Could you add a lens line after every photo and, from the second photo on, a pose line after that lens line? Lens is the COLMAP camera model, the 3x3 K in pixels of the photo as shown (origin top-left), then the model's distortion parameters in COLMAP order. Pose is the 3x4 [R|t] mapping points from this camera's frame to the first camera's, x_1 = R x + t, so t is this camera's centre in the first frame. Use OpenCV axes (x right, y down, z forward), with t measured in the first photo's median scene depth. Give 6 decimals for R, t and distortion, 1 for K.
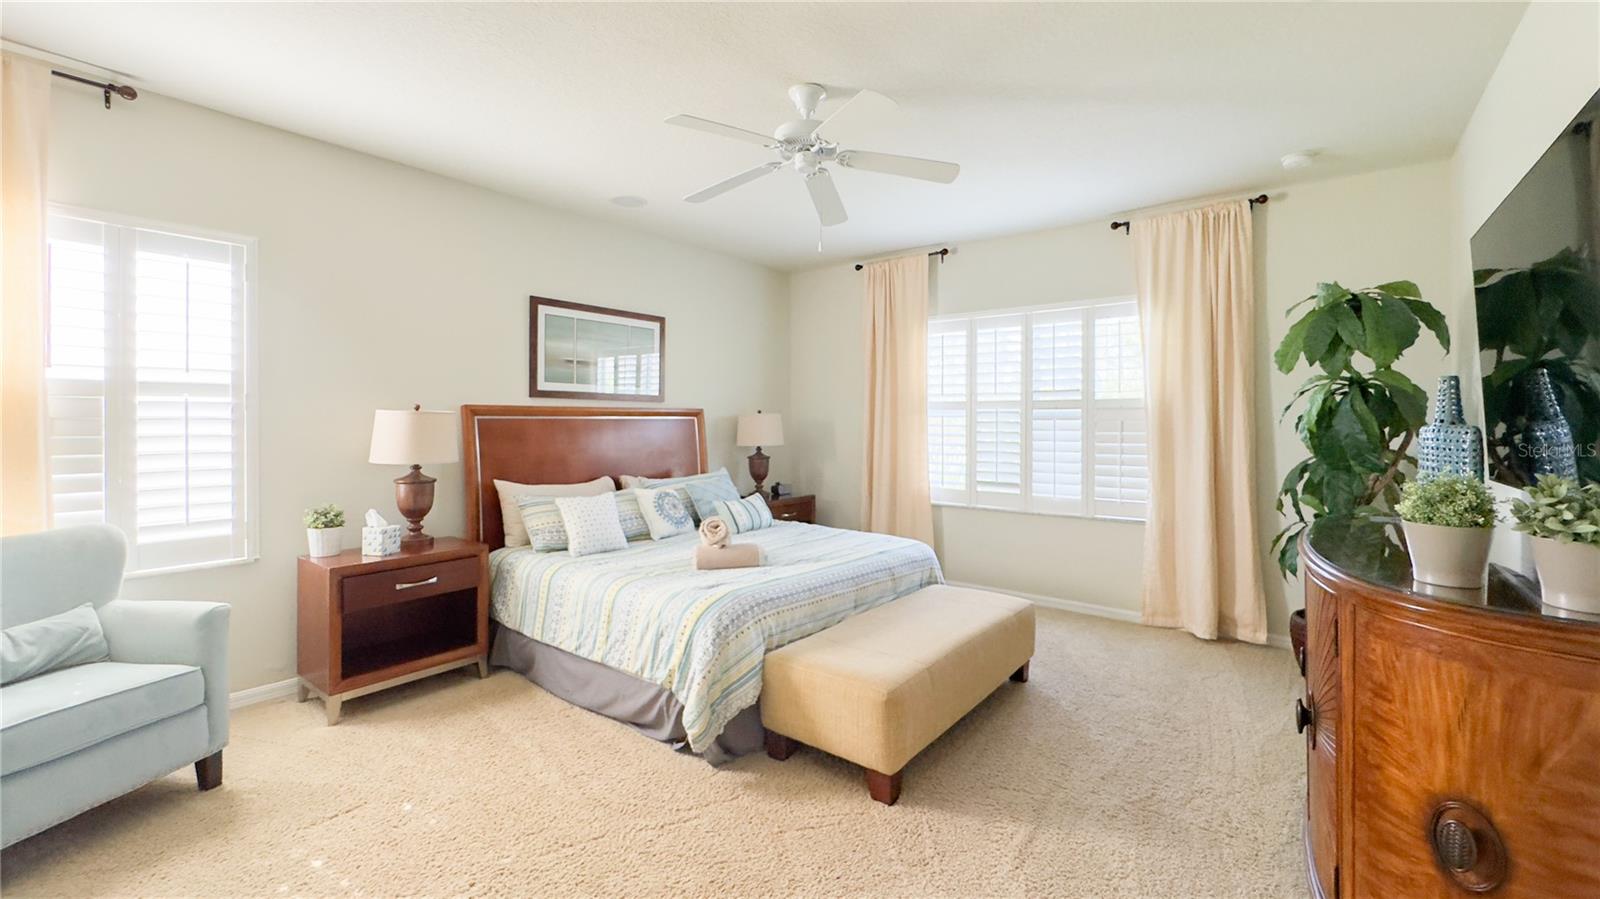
lens RADIAL K [[639.9, 0, 805.3], [0, 639.9, 420.8], [0, 0, 1]] dist [0.000224, 0.000457]
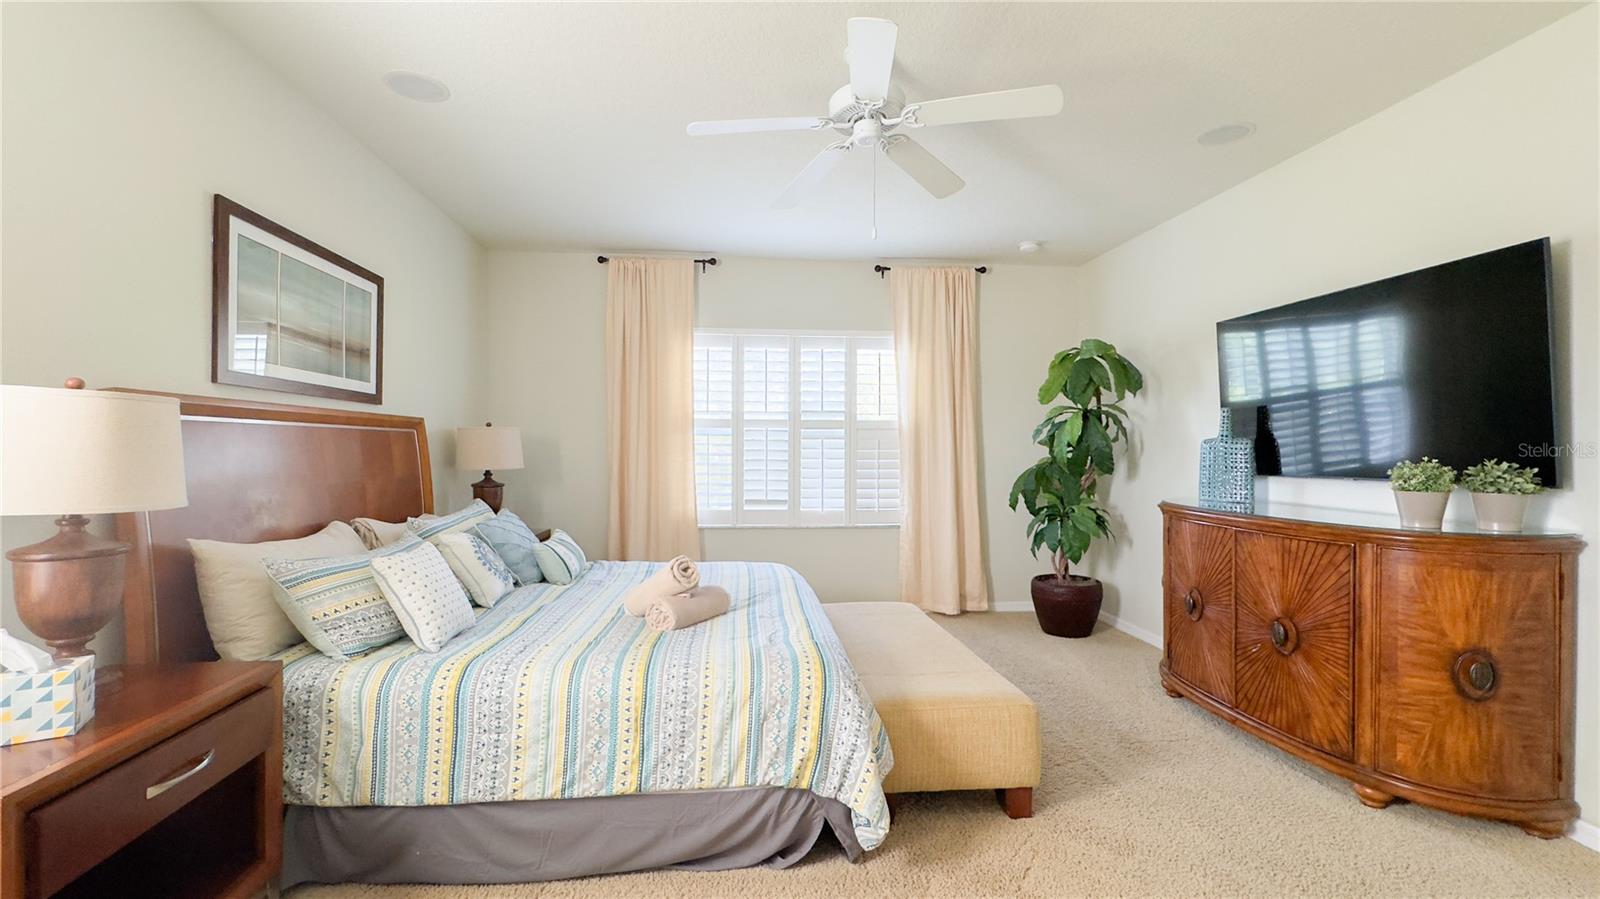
lens RADIAL K [[640.7, 0, 800.0], [0, 640.7, 449.5], [0, 0, 1]] dist [-0.001420, 0.000263]
pose [[0.743726, 0.000531, 0.668484, -0.417828], [-0.003787, 0.999987, 0.003420, 0.015435], [-0.668473, -0.005075, 0.743719, 0.264210]]
